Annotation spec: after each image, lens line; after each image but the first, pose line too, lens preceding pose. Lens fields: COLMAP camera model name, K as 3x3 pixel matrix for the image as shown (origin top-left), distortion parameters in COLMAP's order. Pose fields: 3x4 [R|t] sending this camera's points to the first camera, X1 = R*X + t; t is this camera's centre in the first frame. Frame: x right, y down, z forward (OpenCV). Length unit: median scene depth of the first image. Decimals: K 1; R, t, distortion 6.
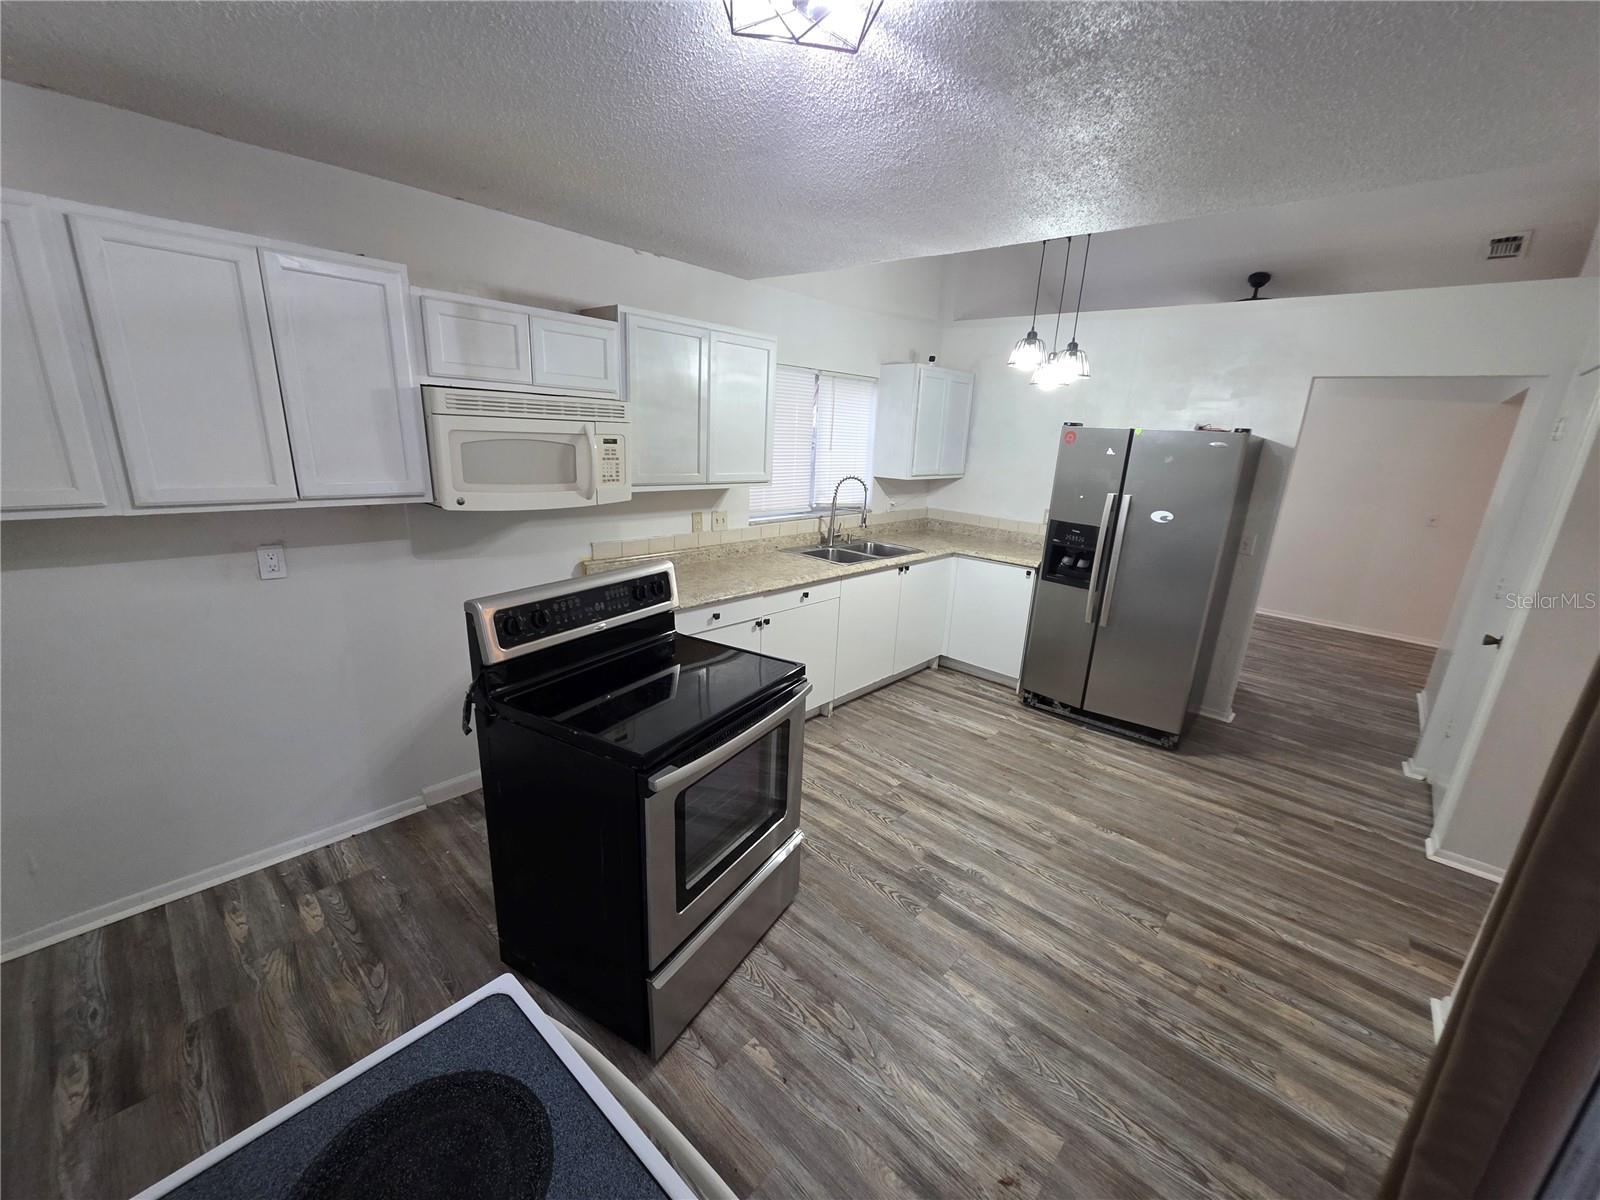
lens RADIAL K [[639.1, 0, 813.8], [0, 639.1, 605.2], [0, 0, 1]] dist [-0.000165, -0.000716]
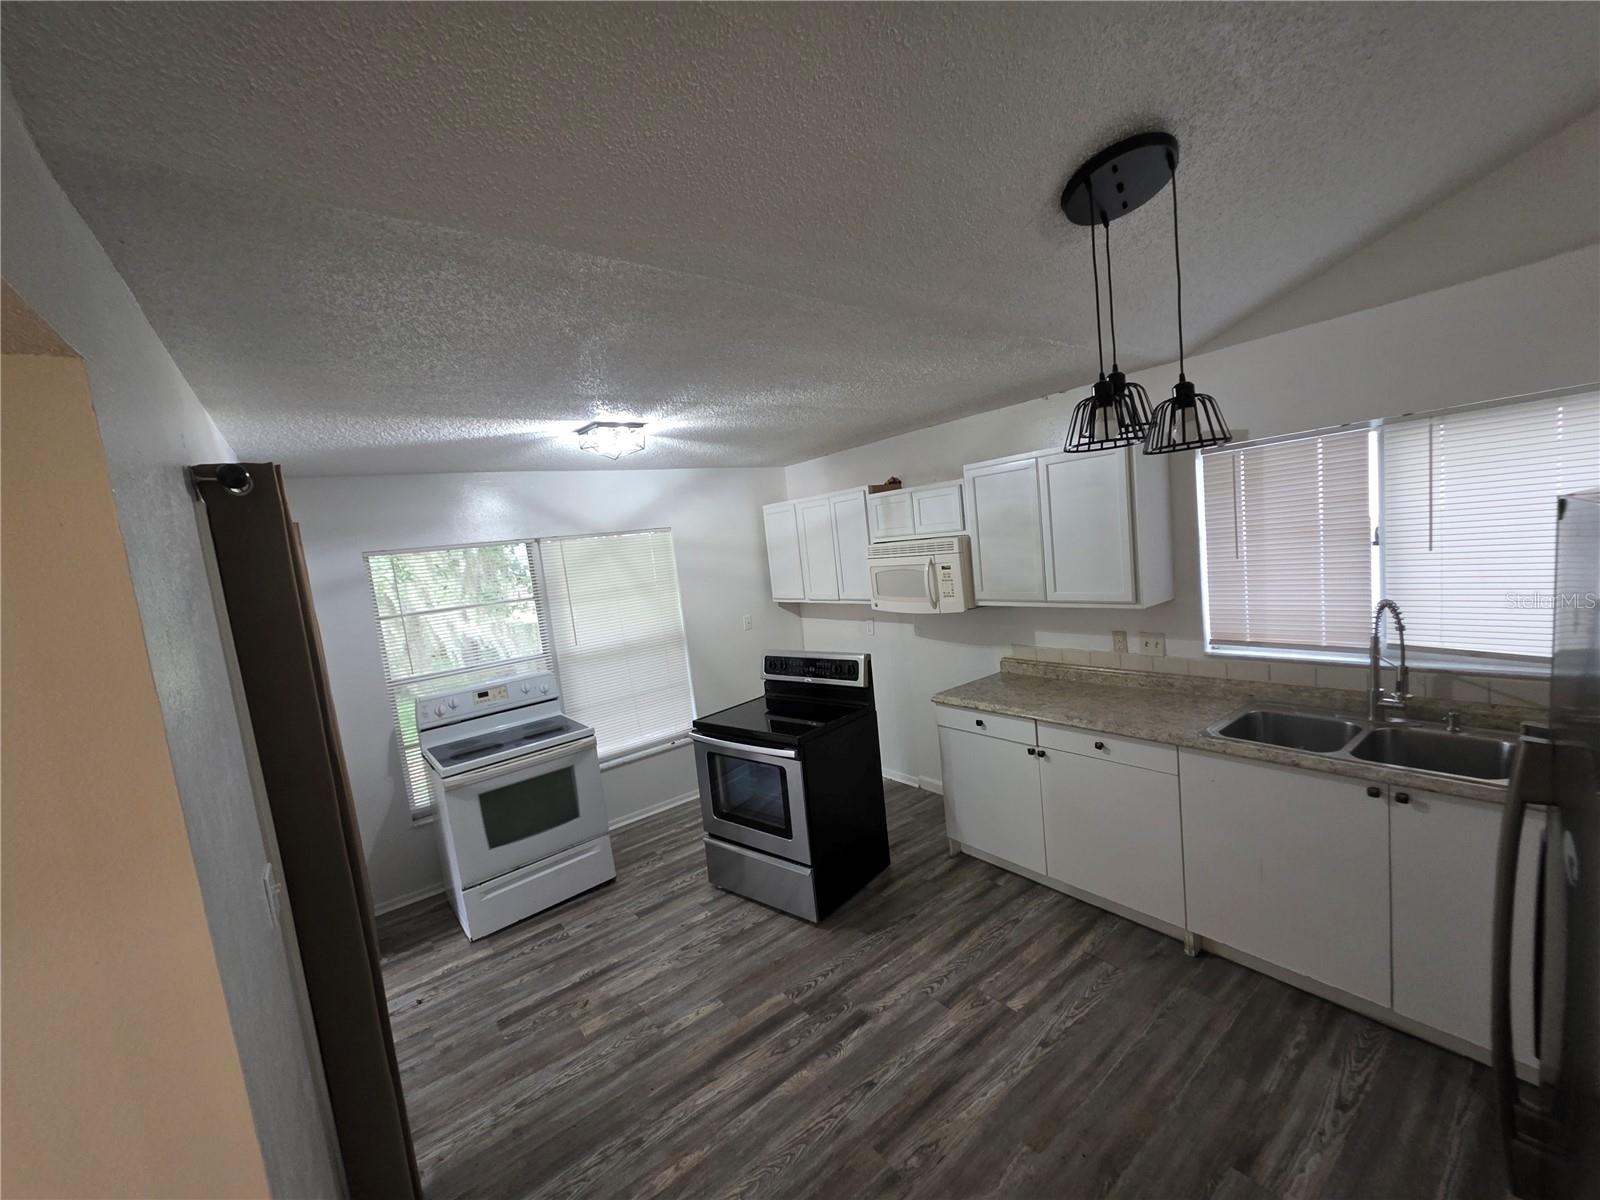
lens RADIAL K [[639.1, 0, 811.8], [0, 639.1, 605.0], [0, 0, 1]] dist [-0.000165, -0.000716]
pose [[-0.182200, 0.068019, -0.980906, 1.062167], [-0.170065, 0.980389, 0.099572, -0.267082], [0.968443, 0.184960, -0.167060, 0.974533]]
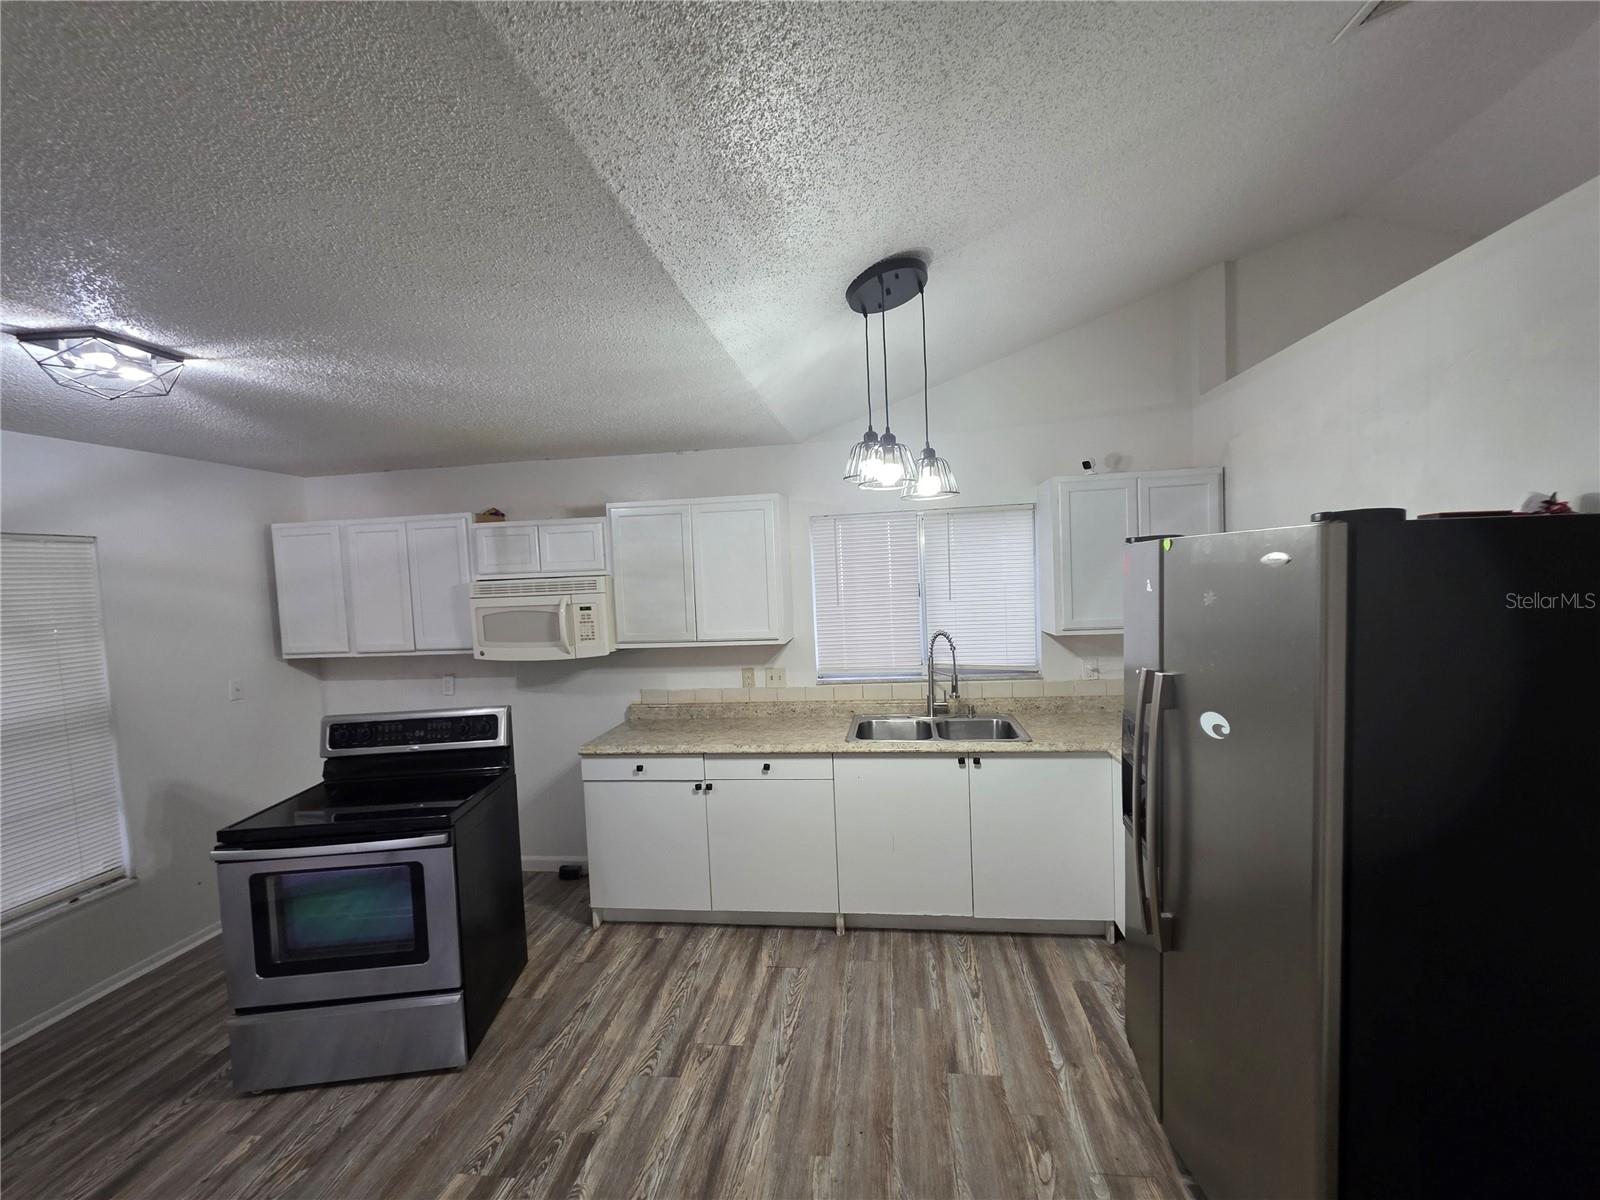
lens RADIAL K [[639.1, 0, 810.7], [0, 639.1, 607.1], [0, 0, 1]] dist [-0.000165, -0.000716]
pose [[0.569905, -0.033903, -0.821011, 0.968545], [-0.151328, 0.977729, -0.145418, -0.145157], [0.807656, 0.207116, 0.552082, 0.670520]]
